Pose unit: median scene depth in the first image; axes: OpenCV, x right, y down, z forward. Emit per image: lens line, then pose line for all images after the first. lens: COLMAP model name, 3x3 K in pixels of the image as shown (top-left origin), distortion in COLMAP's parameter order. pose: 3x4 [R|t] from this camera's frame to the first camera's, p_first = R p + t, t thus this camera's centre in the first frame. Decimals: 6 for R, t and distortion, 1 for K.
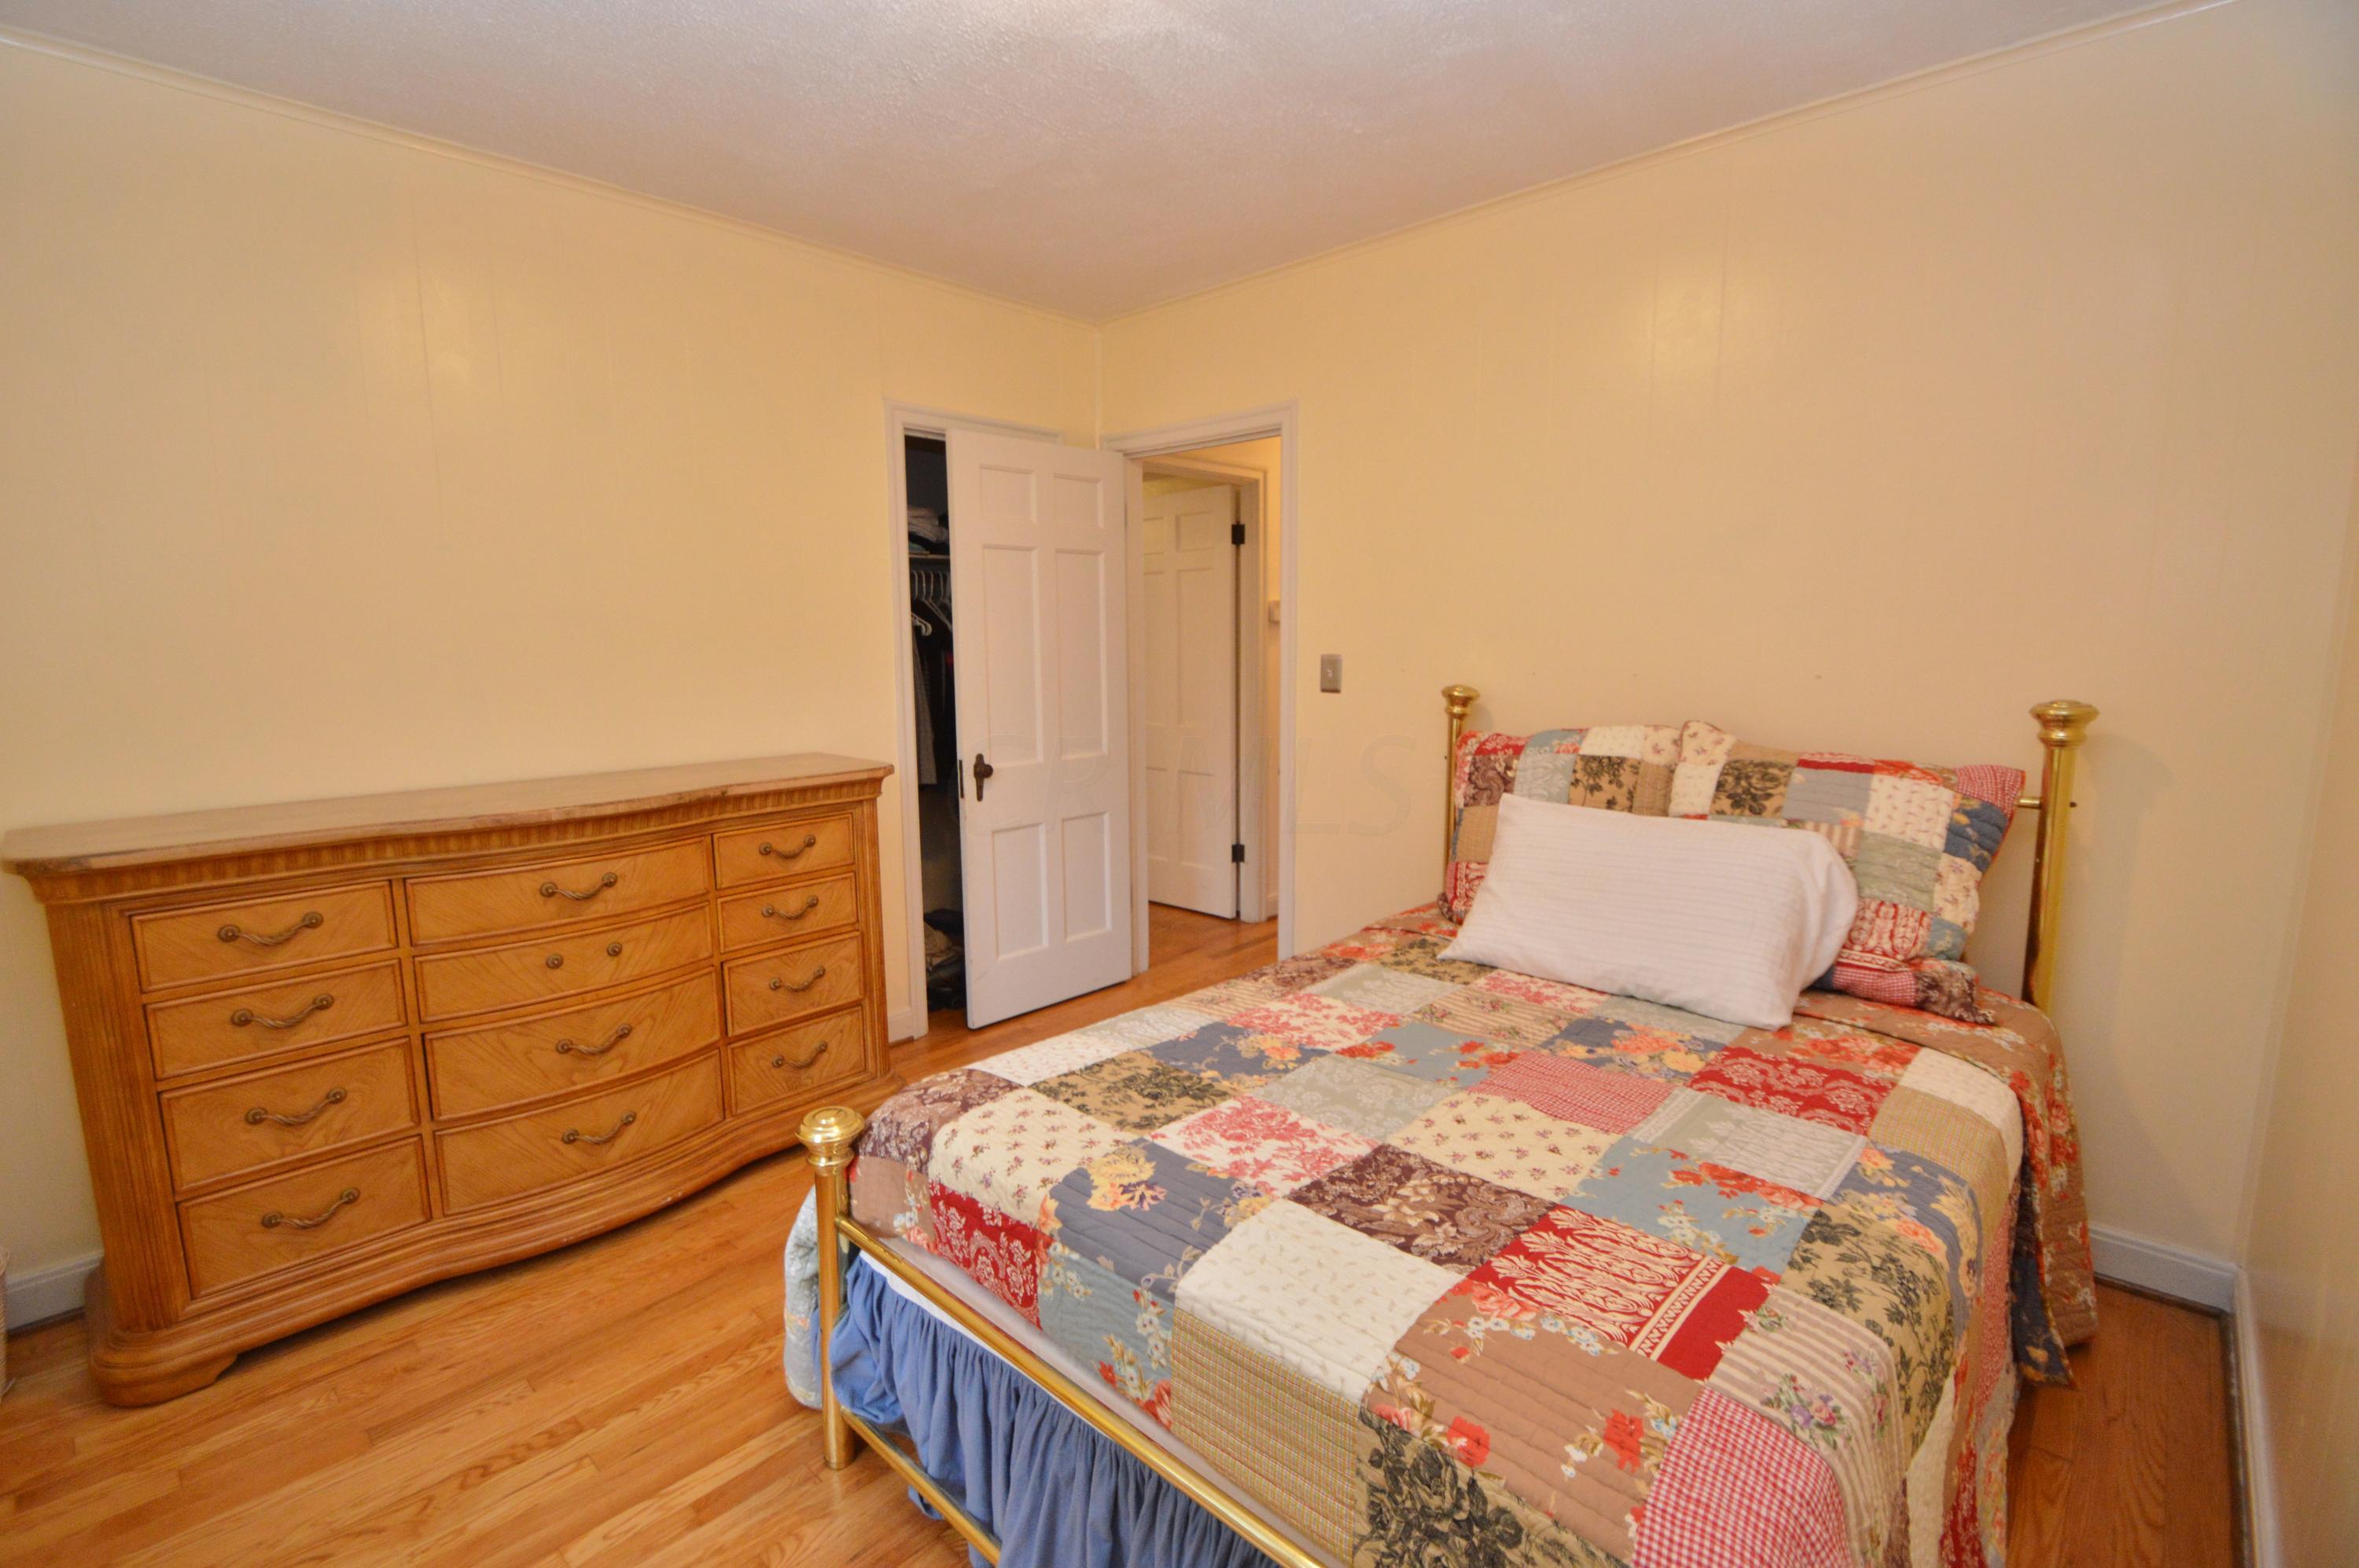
lens RADIAL K [[1056.6, 0, 1148.8], [0, 1056.6, 787.3], [0, 0, 1]] dist [0.022197, -0.022881]
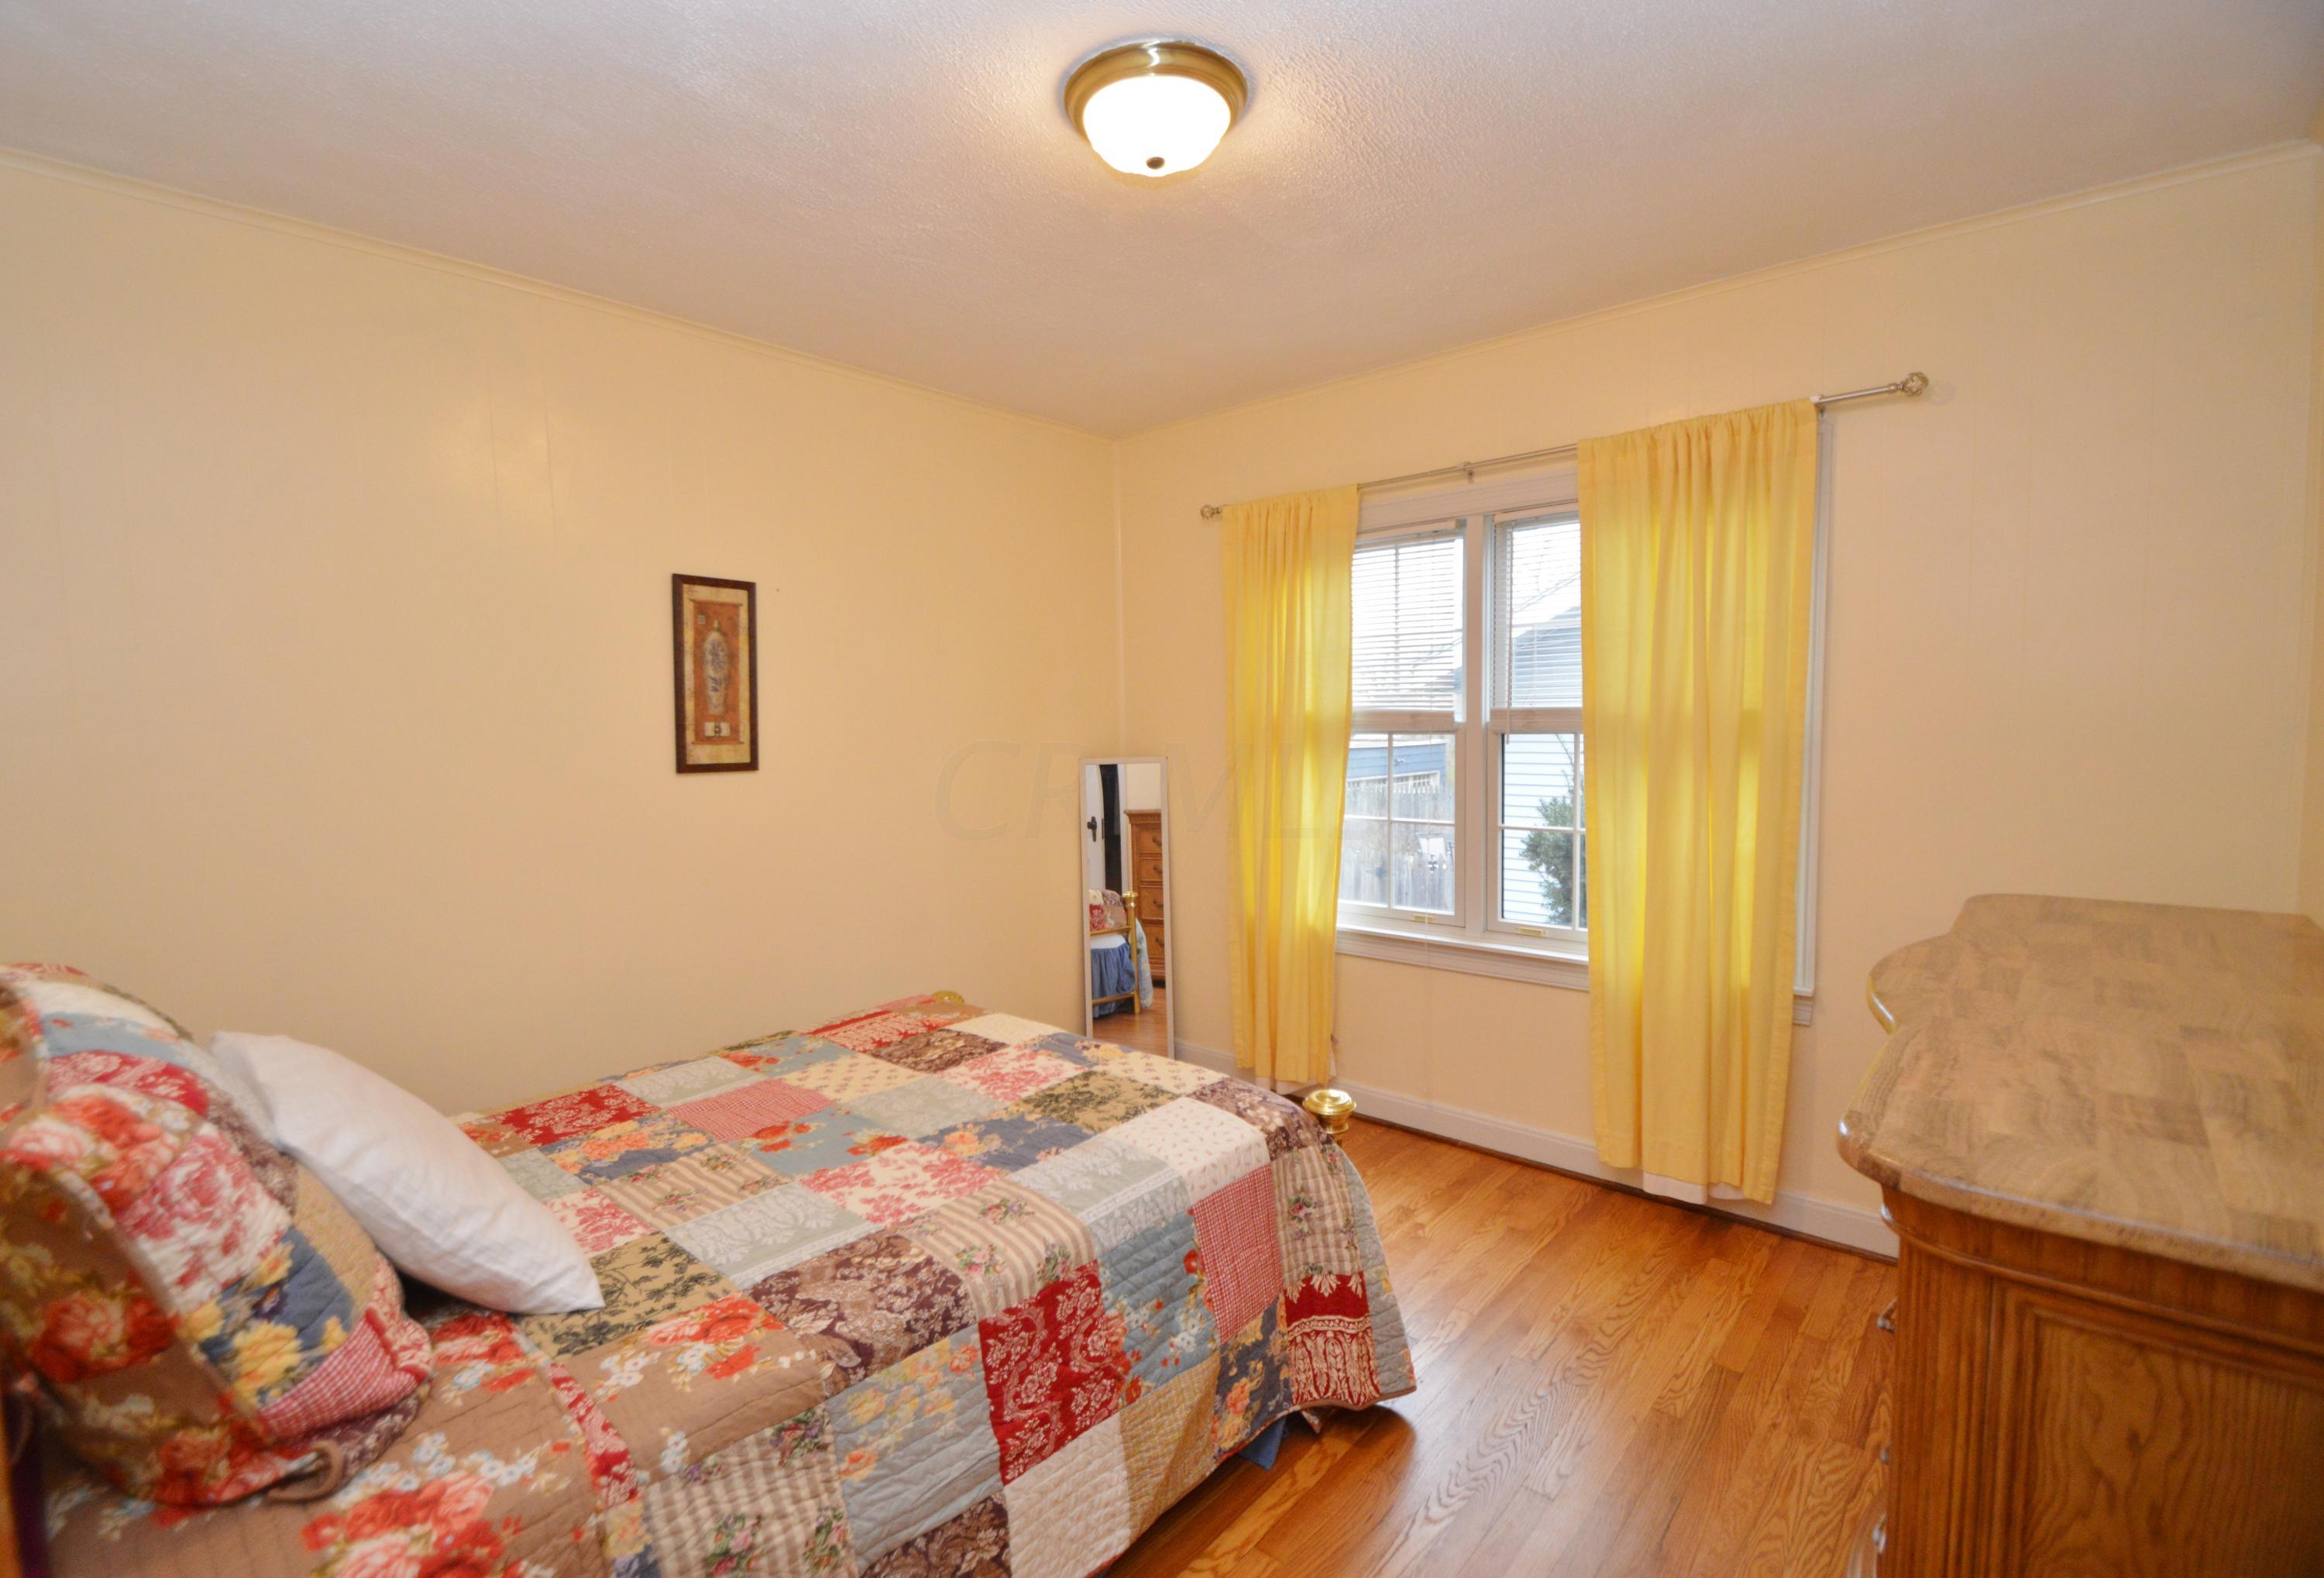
lens RADIAL K [[1044.8, 0, 1162.0], [0, 1044.8, 789.0], [0, 0, 1]] dist [-0.012215, -0.000062]
pose [[-0.996967, 0.030545, -0.071581, -0.013381], [0.014375, 0.976208, 0.216360, -0.362315], [0.076487, 0.214674, -0.973686, 2.240195]]
